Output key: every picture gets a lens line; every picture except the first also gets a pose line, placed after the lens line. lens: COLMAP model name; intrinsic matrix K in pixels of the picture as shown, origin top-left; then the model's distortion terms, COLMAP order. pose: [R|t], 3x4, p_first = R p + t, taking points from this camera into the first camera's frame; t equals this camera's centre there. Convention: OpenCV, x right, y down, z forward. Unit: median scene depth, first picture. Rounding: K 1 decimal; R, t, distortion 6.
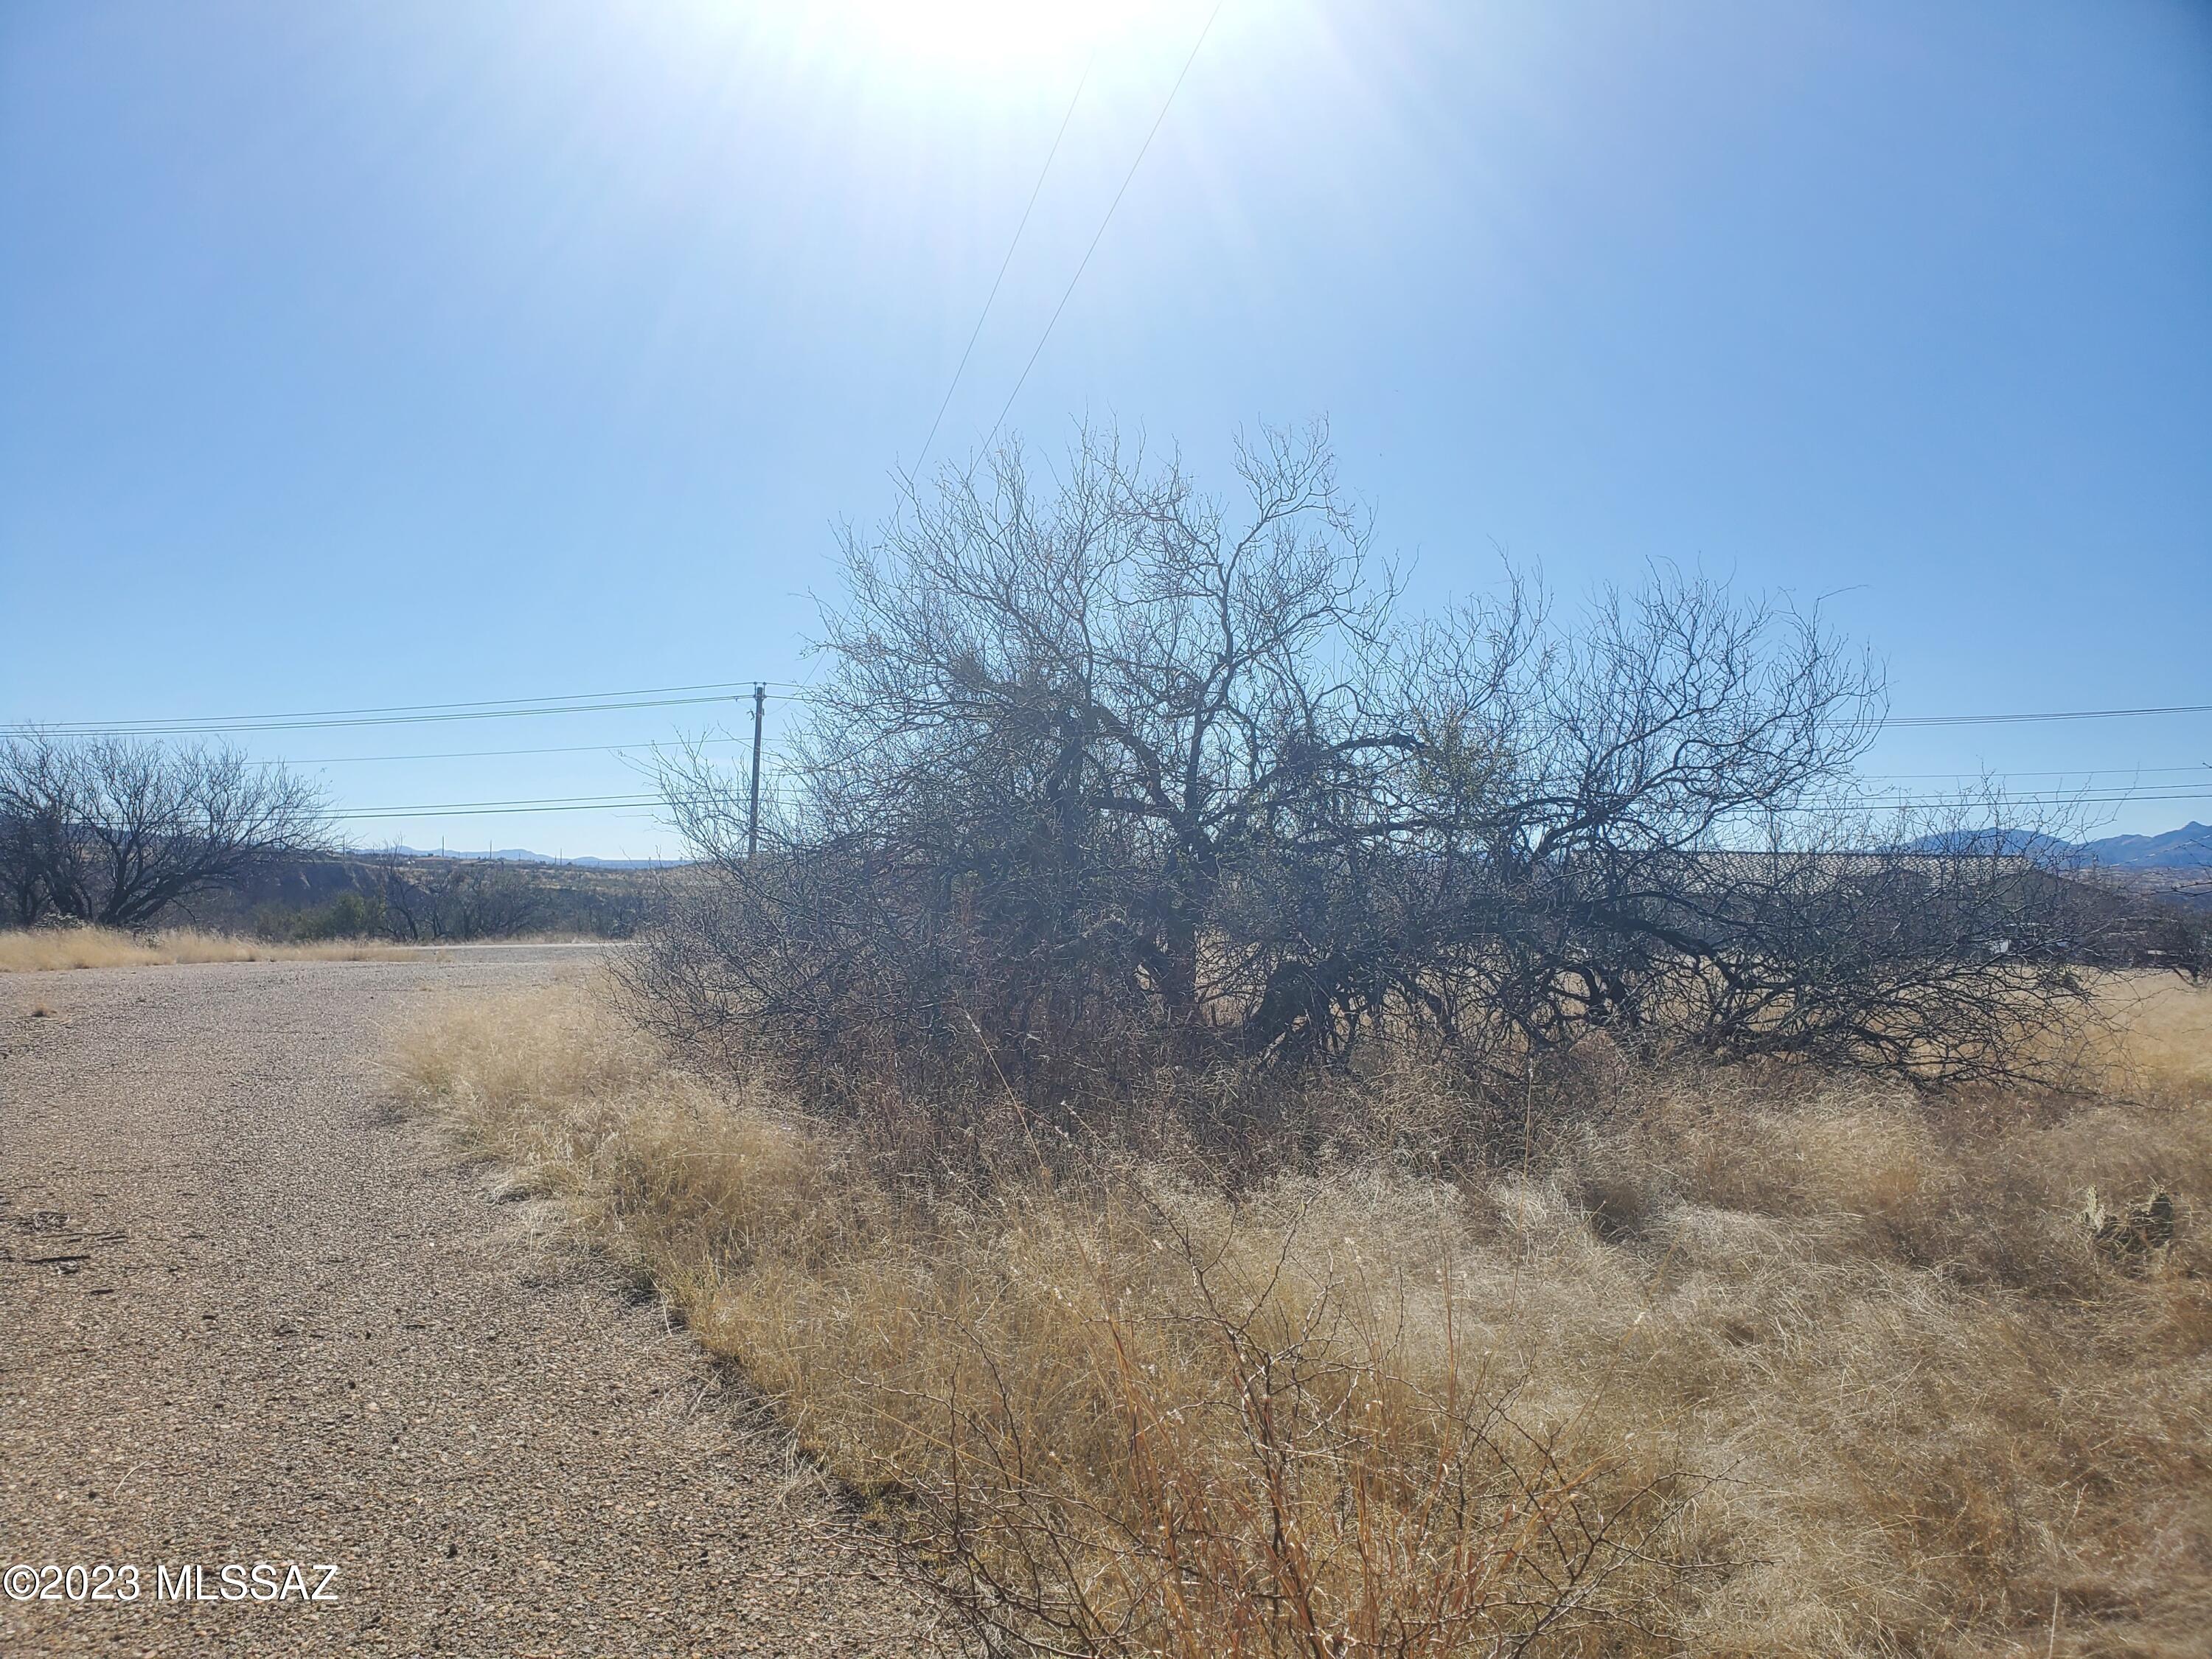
lens RADIAL K [[1683.7, 0, 1102.8], [0, 1683.7, 930.0], [0, 0, 1]] dist [0.000741, 0.006162]
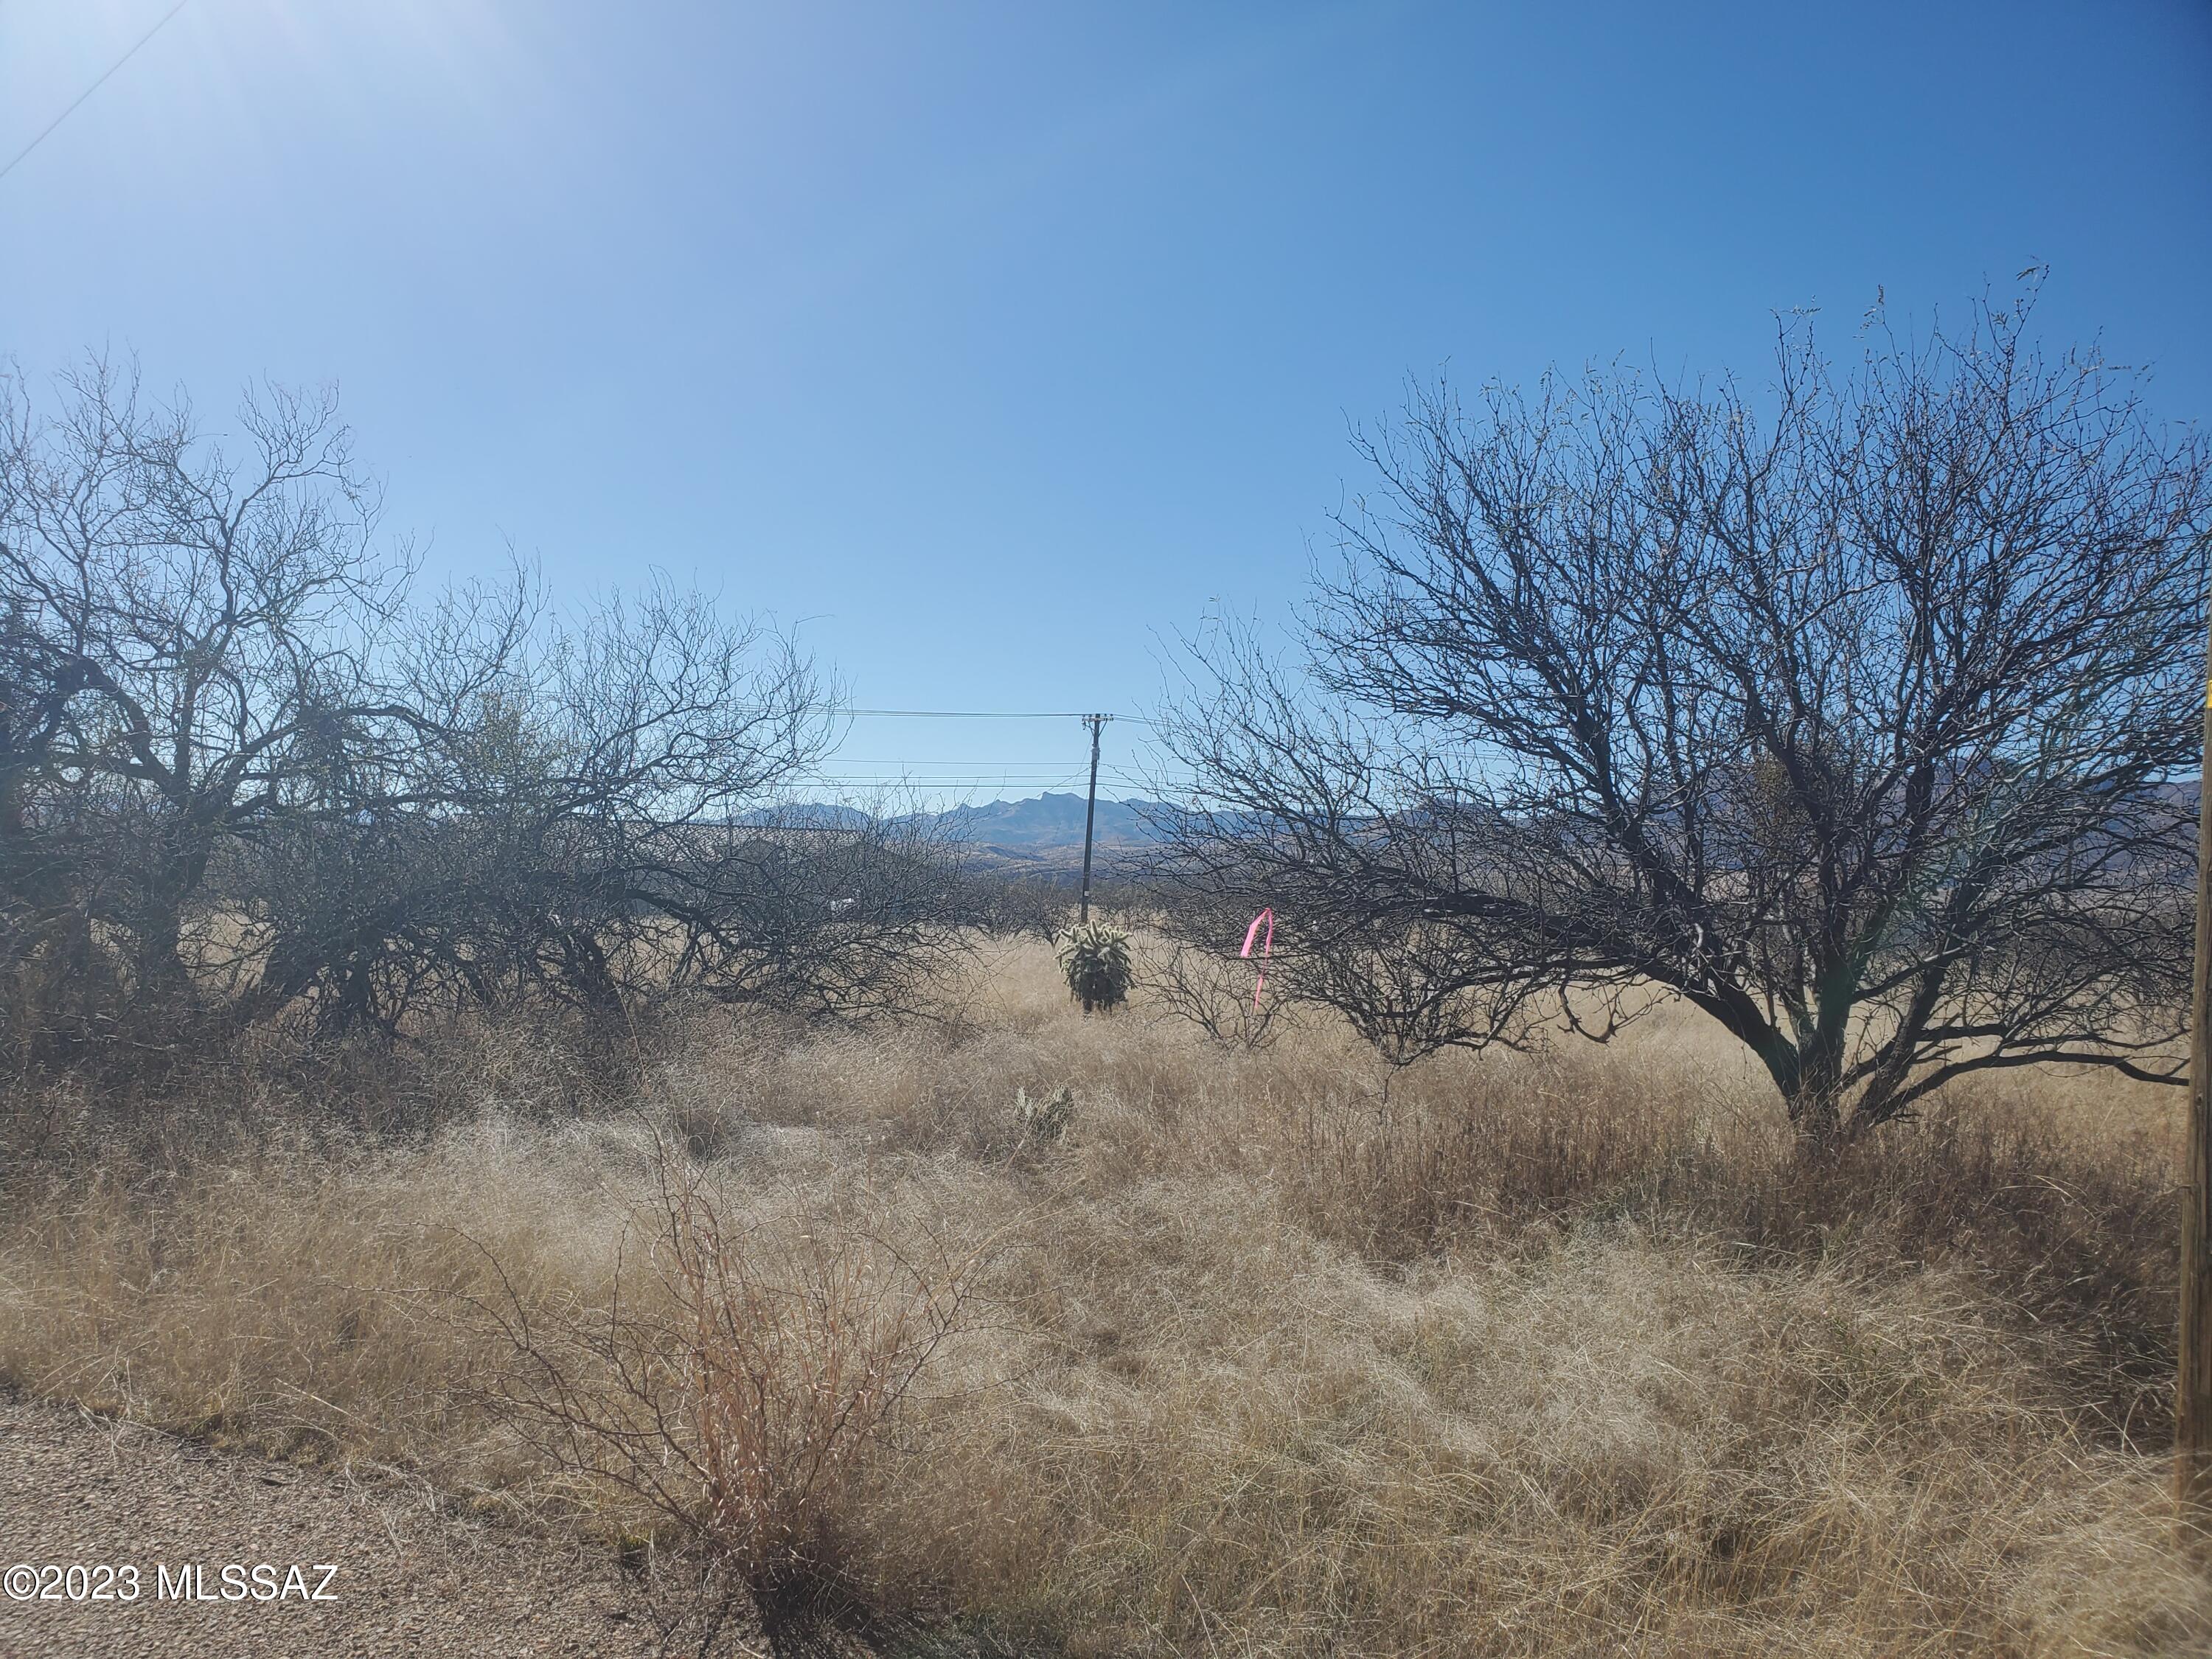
lens RADIAL K [[1683.7, 0, 1102.8], [0, 1683.7, 930.0], [0, 0, 1]] dist [0.000741, 0.006162]
pose [[0.791018, -0.014163, 0.611629, -0.124540], [-0.000399, 0.999720, 0.023666, -0.005174], [-0.611793, -0.018964, 0.790791, -0.076364]]
